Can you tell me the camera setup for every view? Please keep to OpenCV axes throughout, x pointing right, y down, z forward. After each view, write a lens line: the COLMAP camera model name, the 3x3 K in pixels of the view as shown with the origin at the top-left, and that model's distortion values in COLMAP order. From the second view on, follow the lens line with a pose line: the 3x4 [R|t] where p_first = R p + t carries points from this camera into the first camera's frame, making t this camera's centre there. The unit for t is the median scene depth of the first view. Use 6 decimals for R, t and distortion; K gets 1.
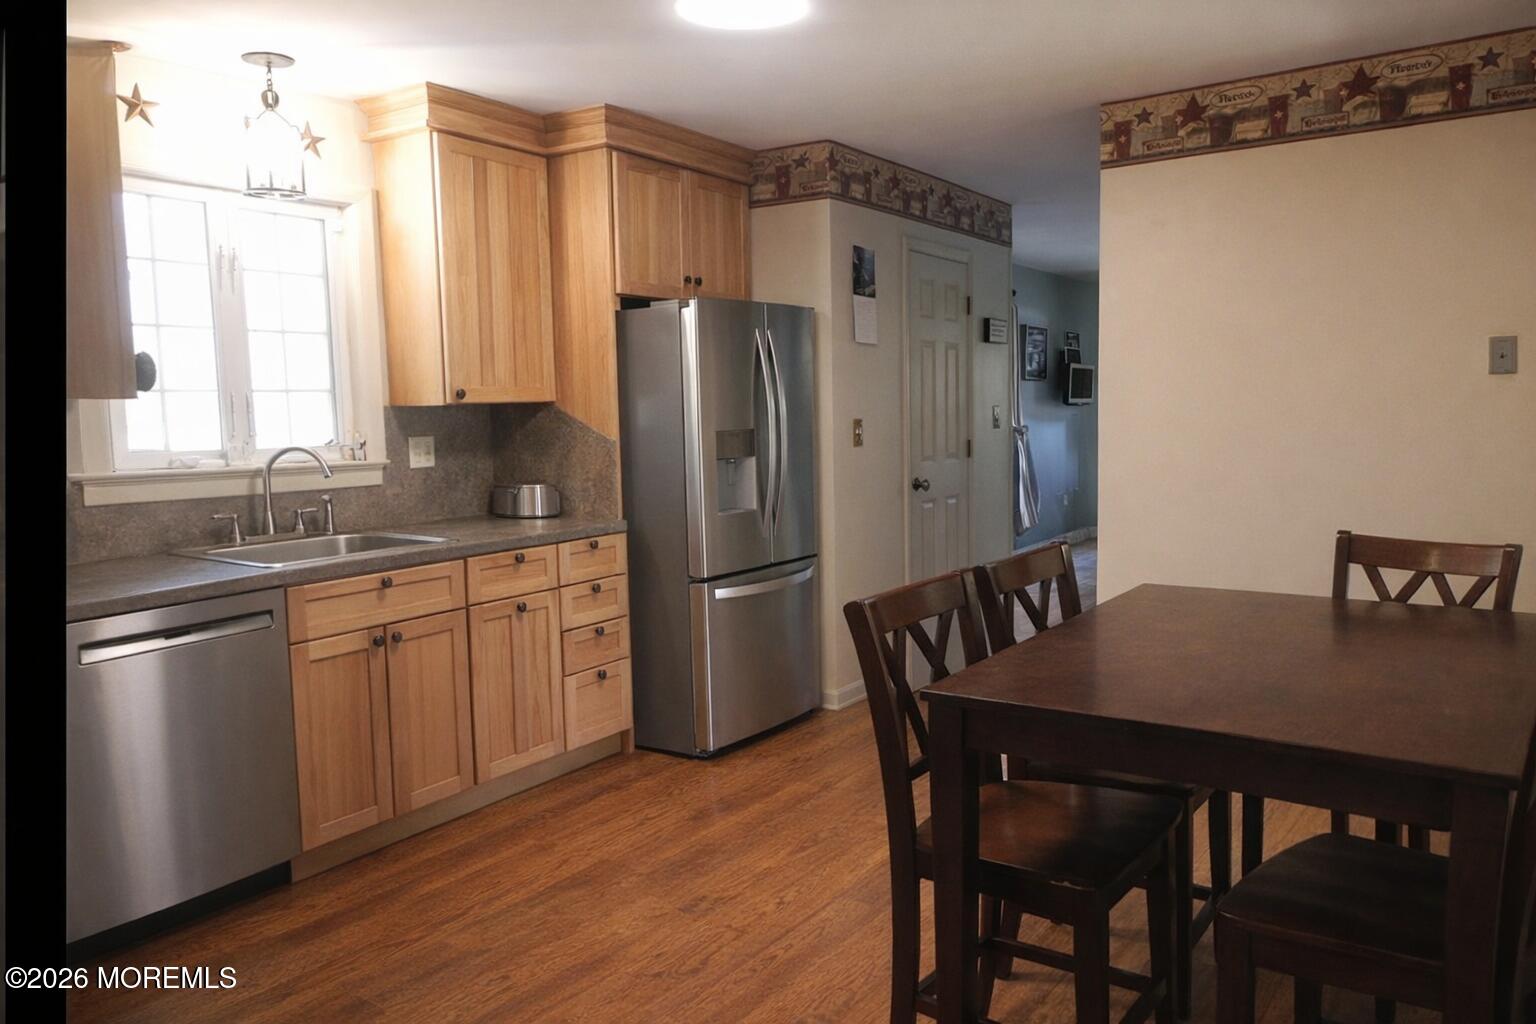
lens RADIAL K [[1086.3, 0, 768.0], [0, 1086.3, 512.0], [0, 0, 1]] dist [-0.000831, -0.000977]
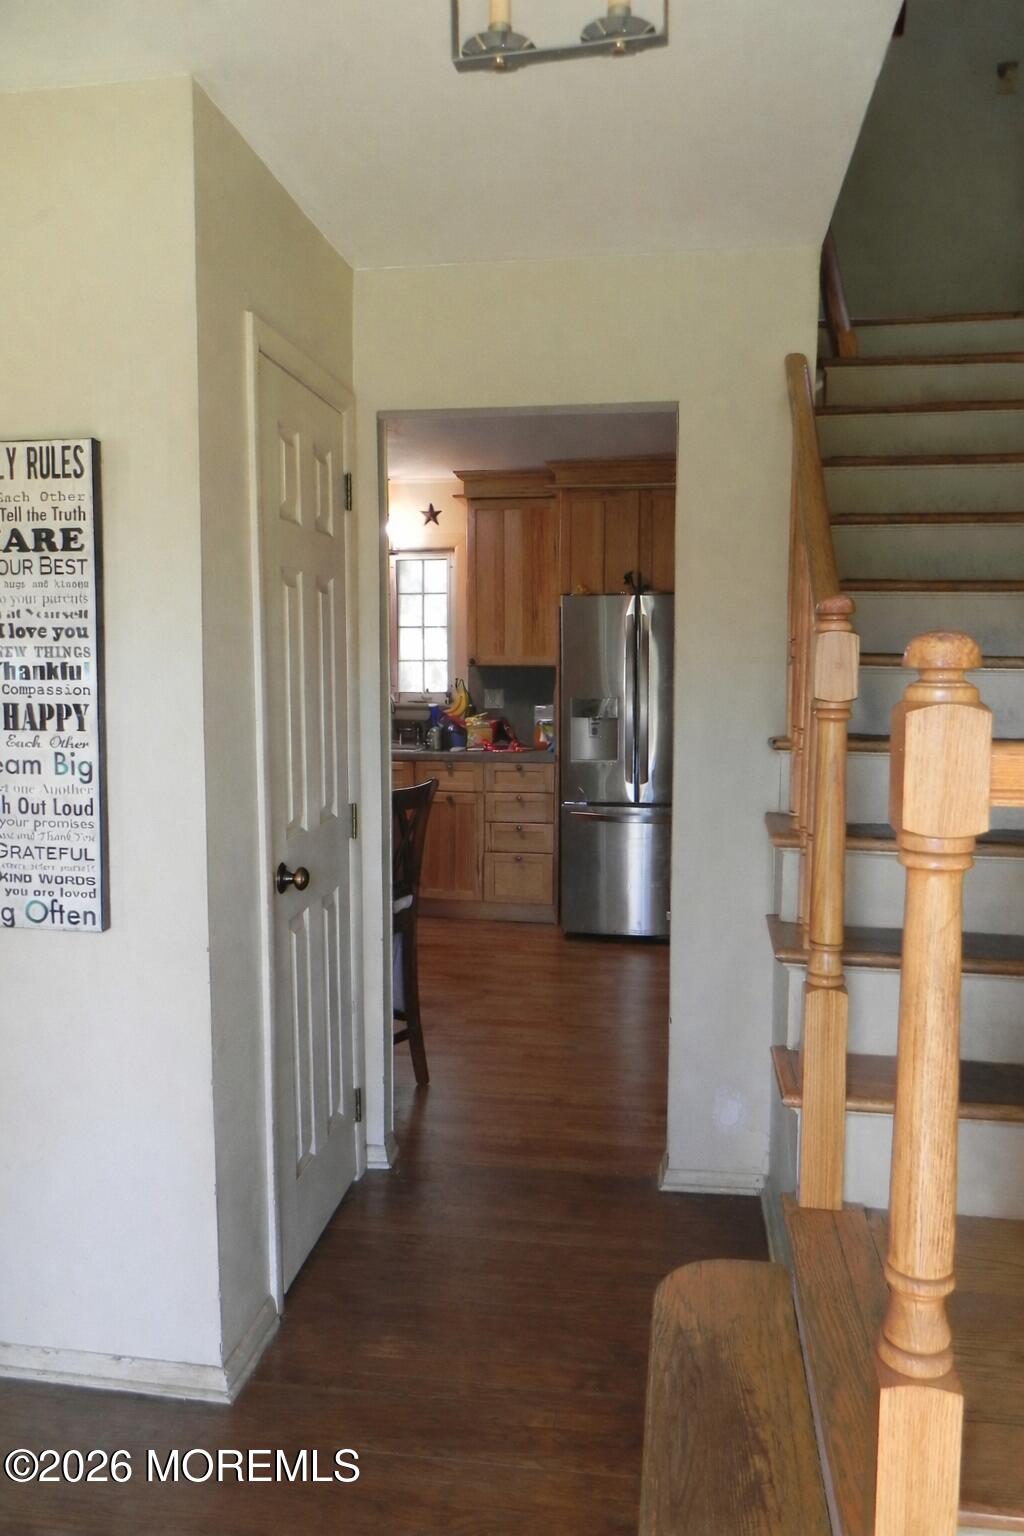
lens RADIAL K [[1086.3, 0, 512.0], [0, 1086.3, 768.0], [0, 0, 1]] dist [-0.000831, -0.000977]
pose [[0.401923, 0.099395, -0.910263, 1.389705], [-0.101570, 0.992796, 0.063559, -0.072696], [0.910023, 0.066909, 0.409123, 0.486678]]
